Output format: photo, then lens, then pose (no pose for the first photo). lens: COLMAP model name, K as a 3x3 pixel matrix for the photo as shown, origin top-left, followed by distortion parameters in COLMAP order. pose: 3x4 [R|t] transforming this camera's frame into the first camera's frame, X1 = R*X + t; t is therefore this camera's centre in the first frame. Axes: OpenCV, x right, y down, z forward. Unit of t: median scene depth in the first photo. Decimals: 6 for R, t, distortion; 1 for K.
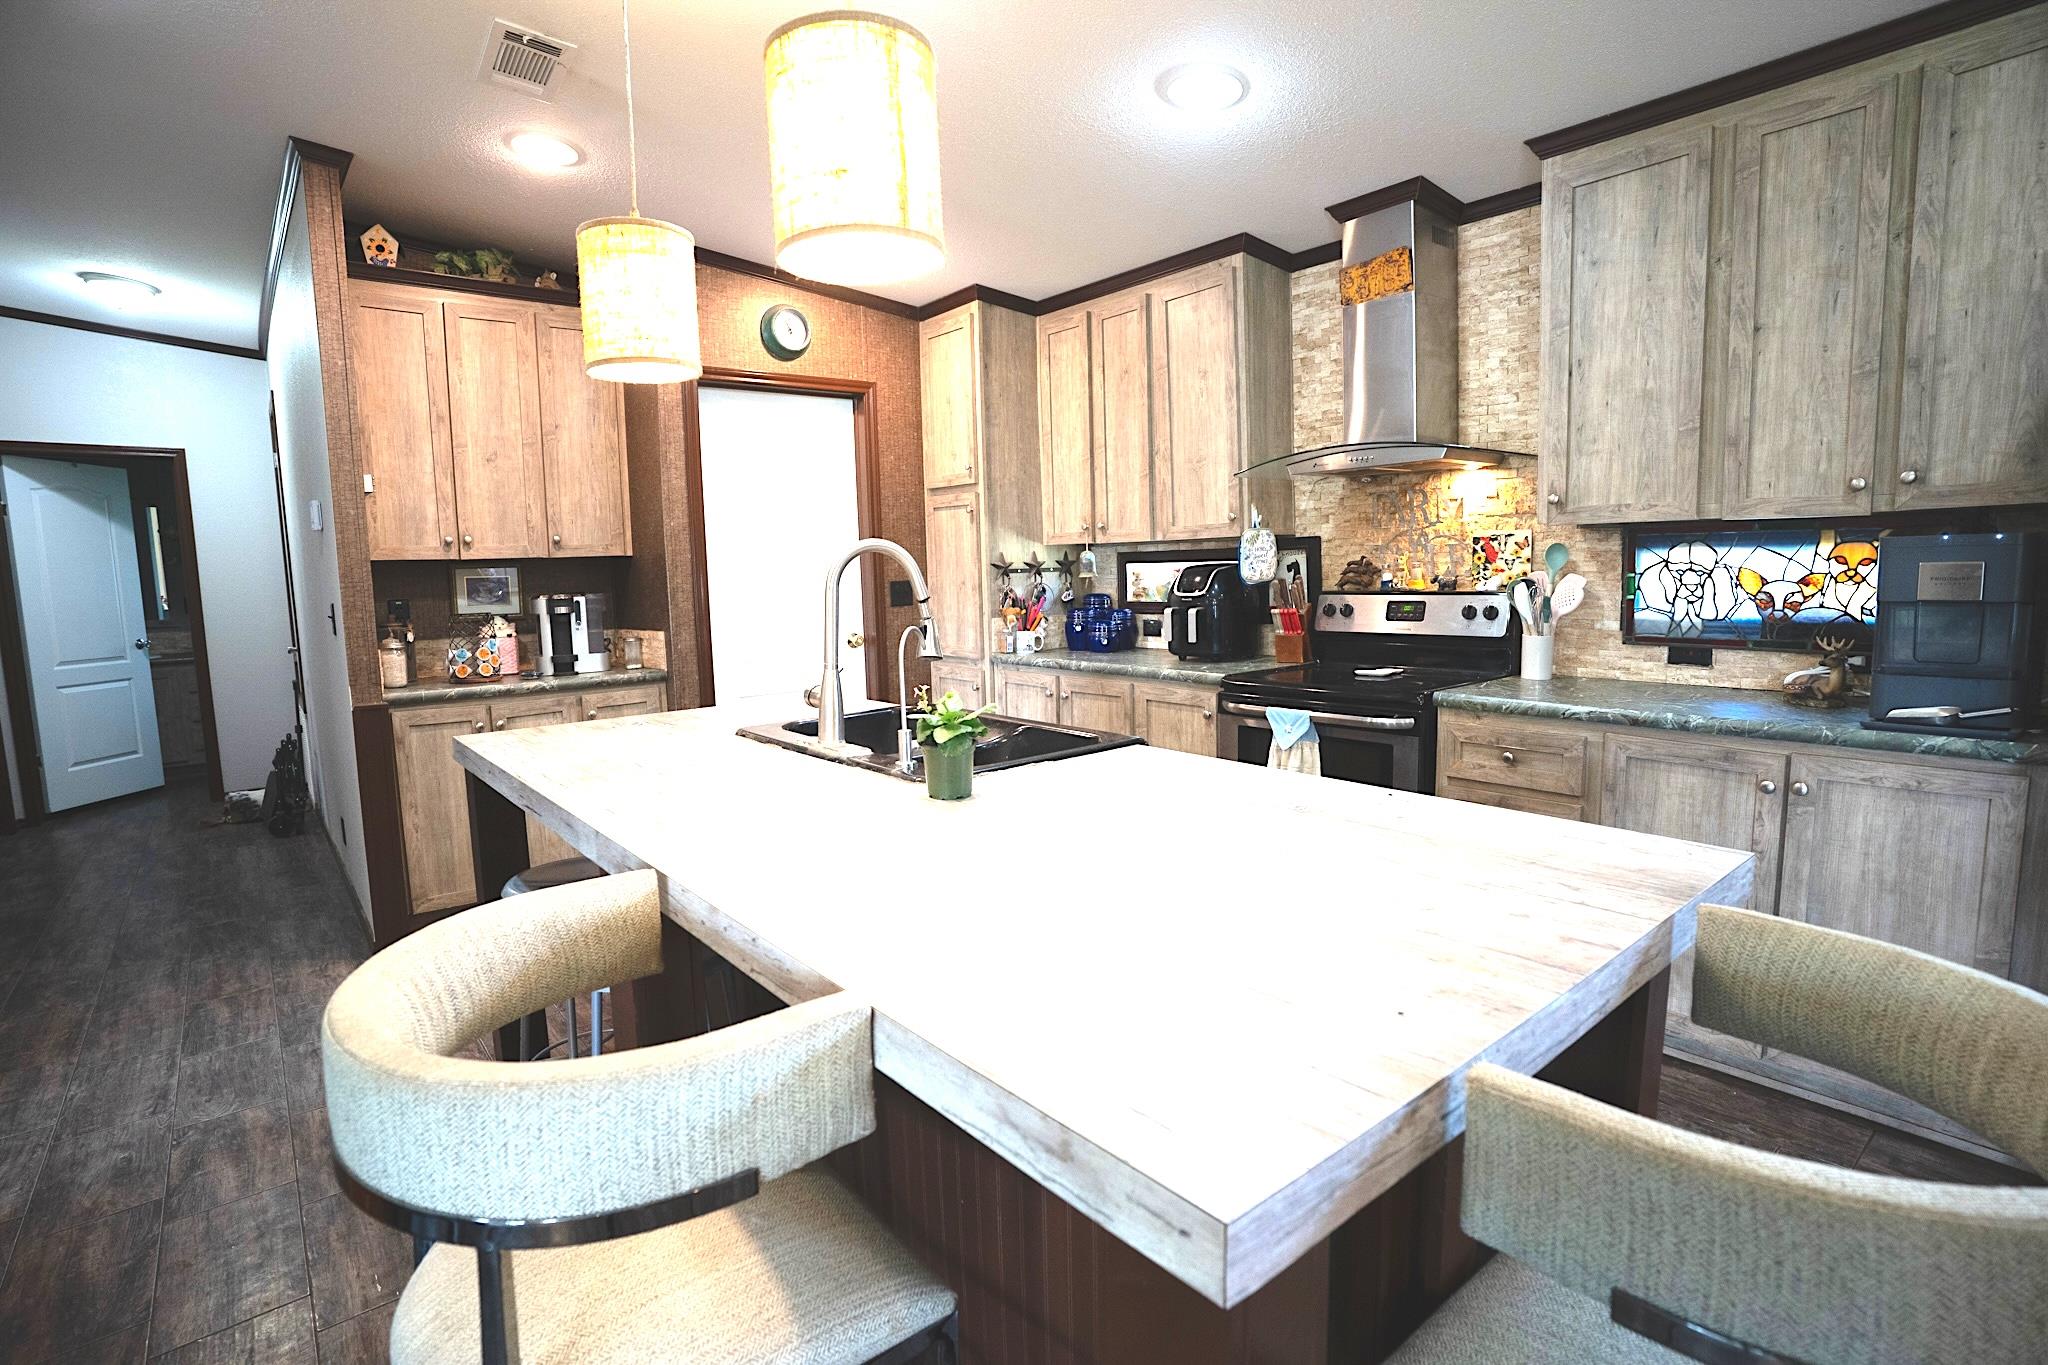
lens RADIAL K [[1005.6, 0, 1023.9], [0, 1005.6, 688.0], [0, 0, 1]] dist [-0.080462, 0.033195]
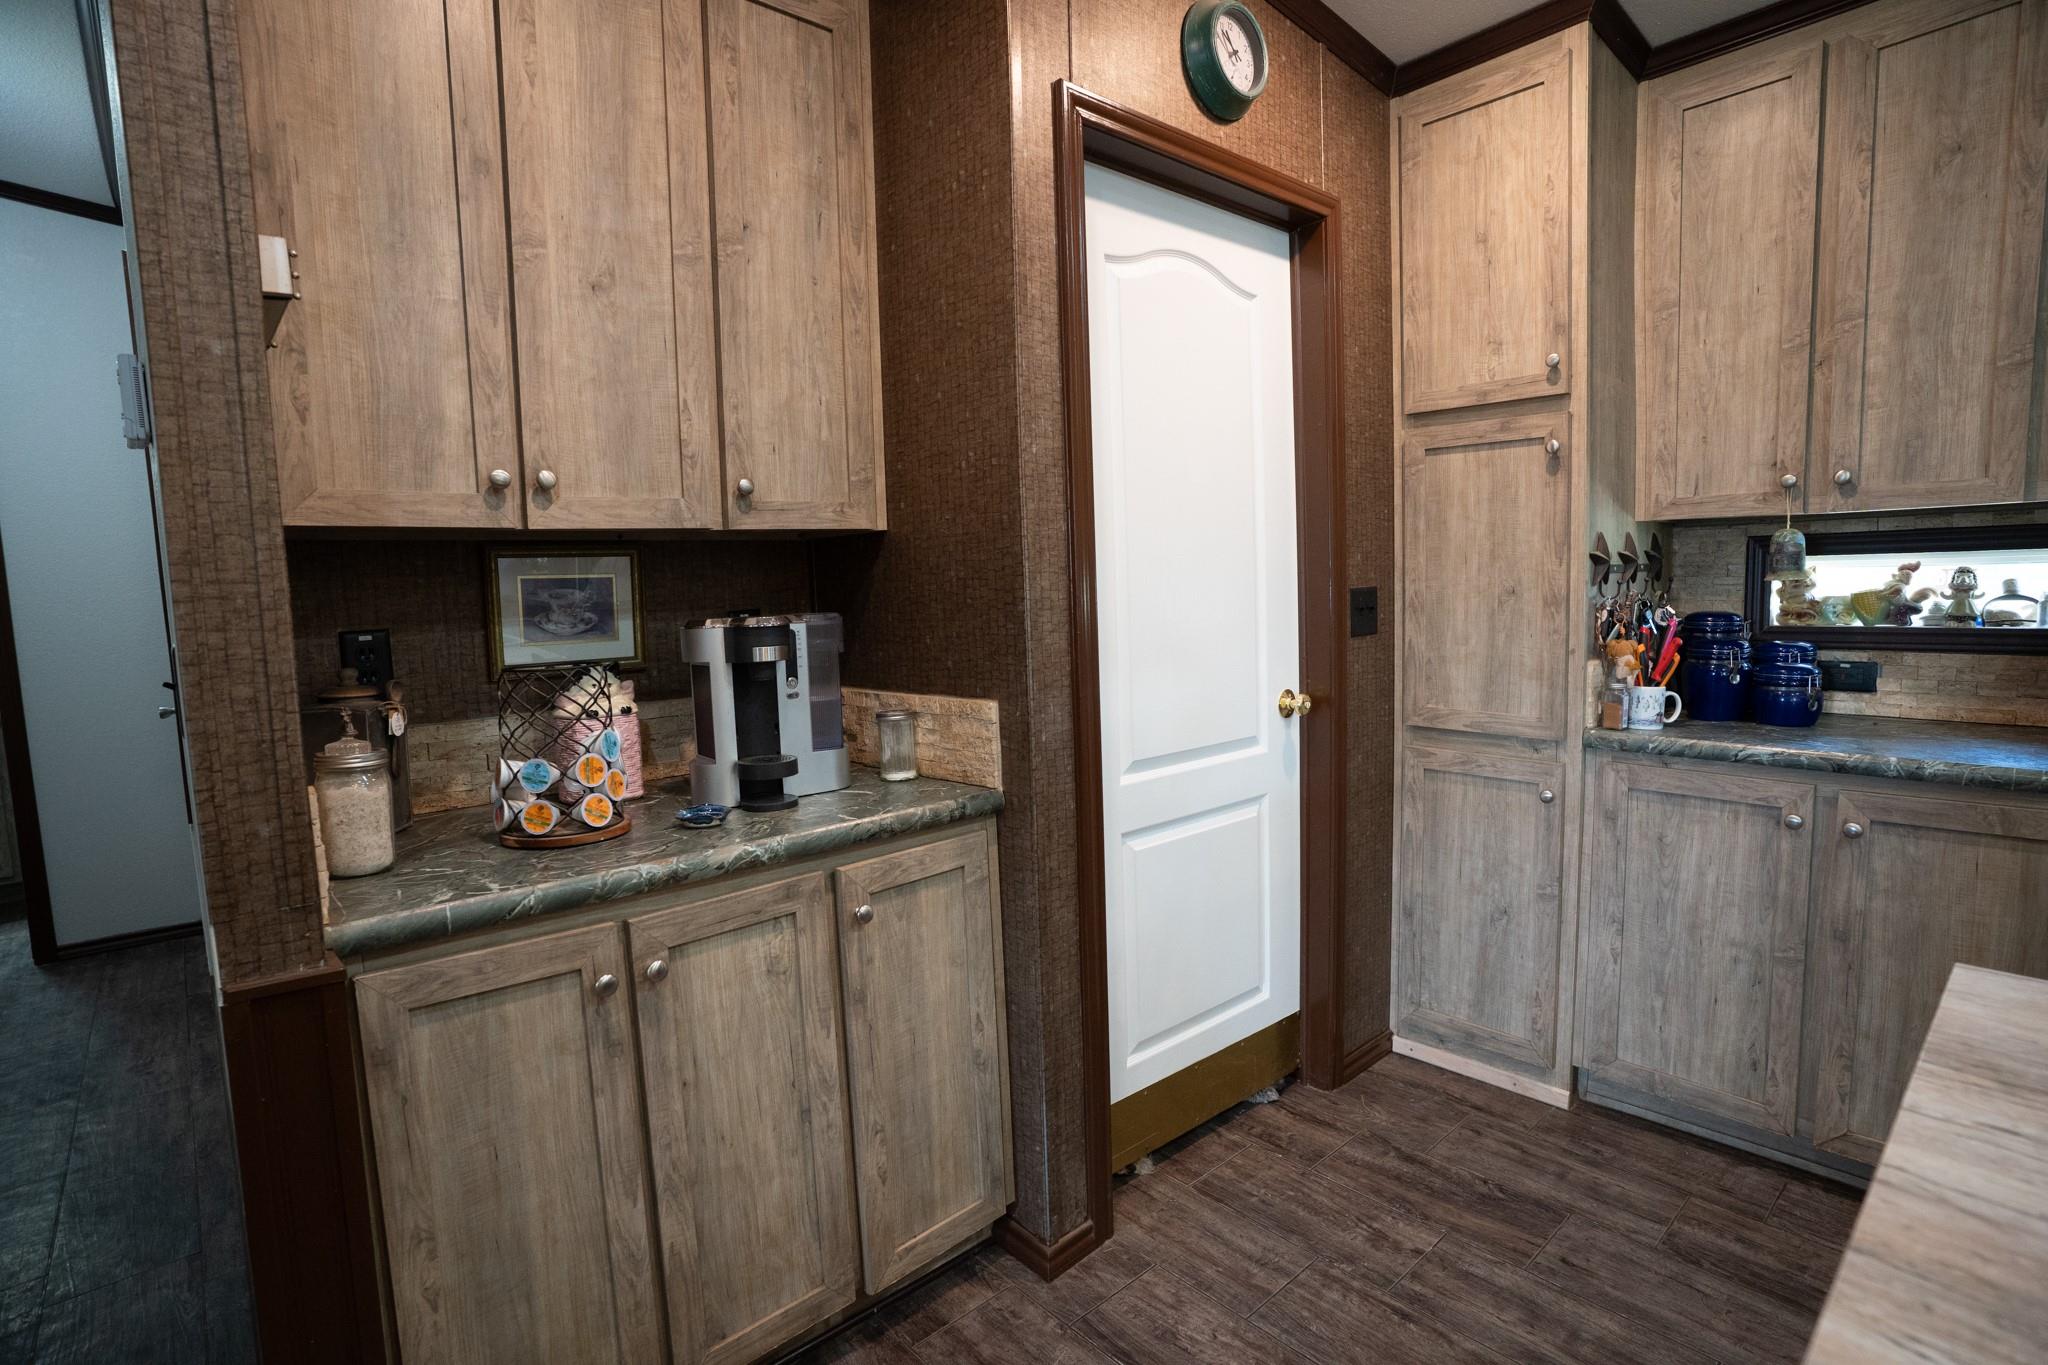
lens RADIAL K [[1005.6, 0, 1023.9], [0, 1005.6, 688.0], [0, 0, 1]] dist [-0.080462, 0.033195]
pose [[0.999239, -0.008088, 0.038155, -0.374941], [0.008589, 0.999879, -0.012963, -0.057867], [-0.038045, 0.013281, 0.999188, 0.574296]]
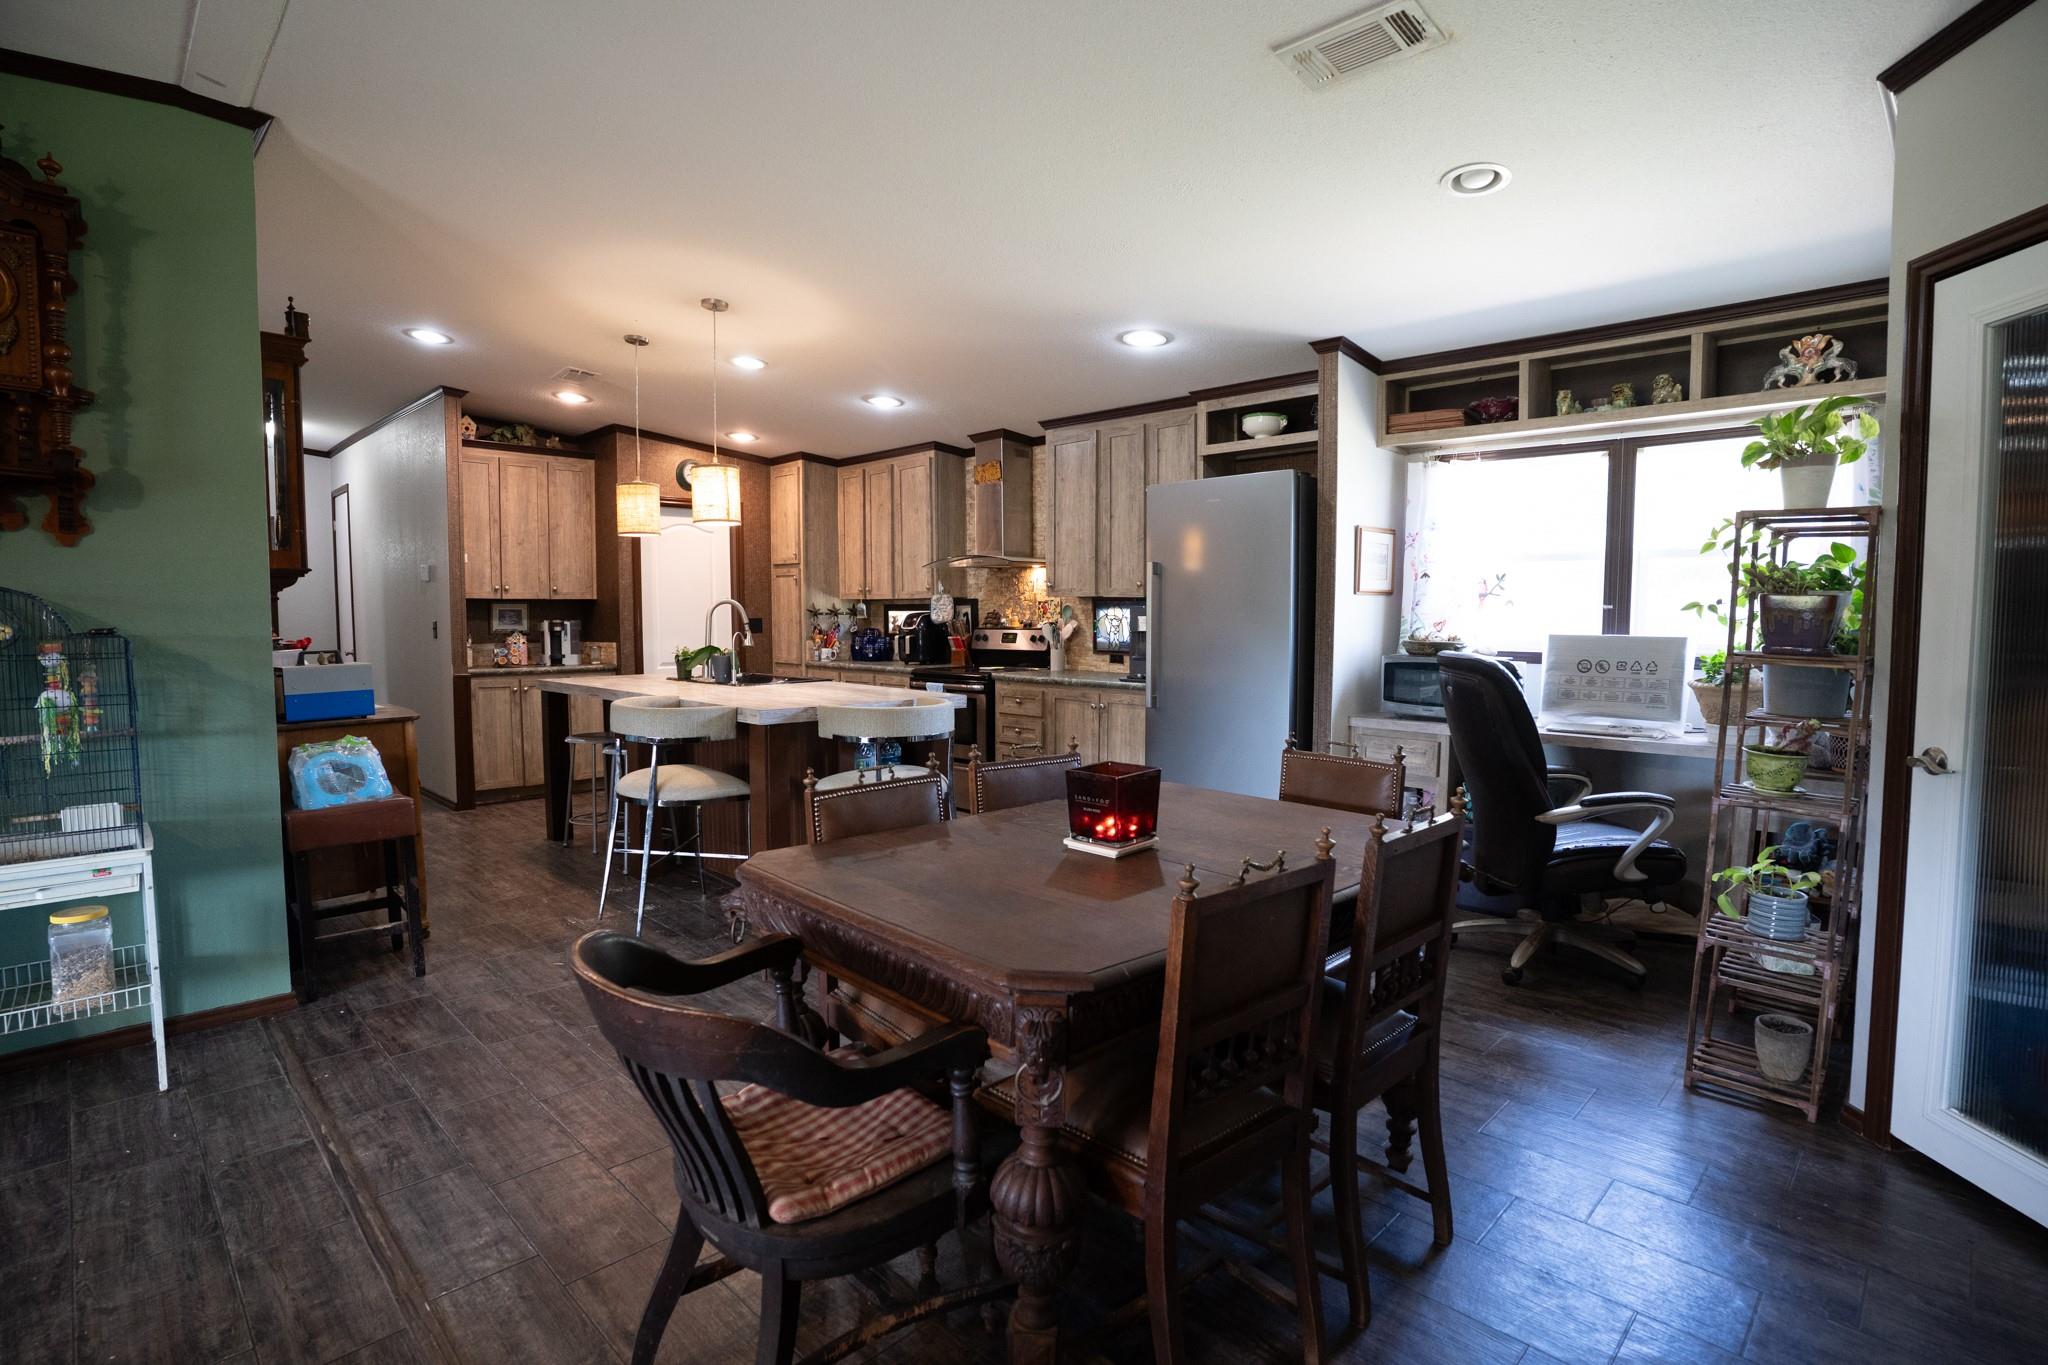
lens RADIAL K [[1005.6, 0, 1023.9], [0, 1005.6, 688.0], [0, 0, 1]] dist [-0.080462, 0.033195]
pose [[0.994719, 0.018429, 0.100967, 0.188064], [-0.013751, 0.998808, -0.046833, 0.099032], [-0.101710, 0.045198, 0.993787, -0.844853]]
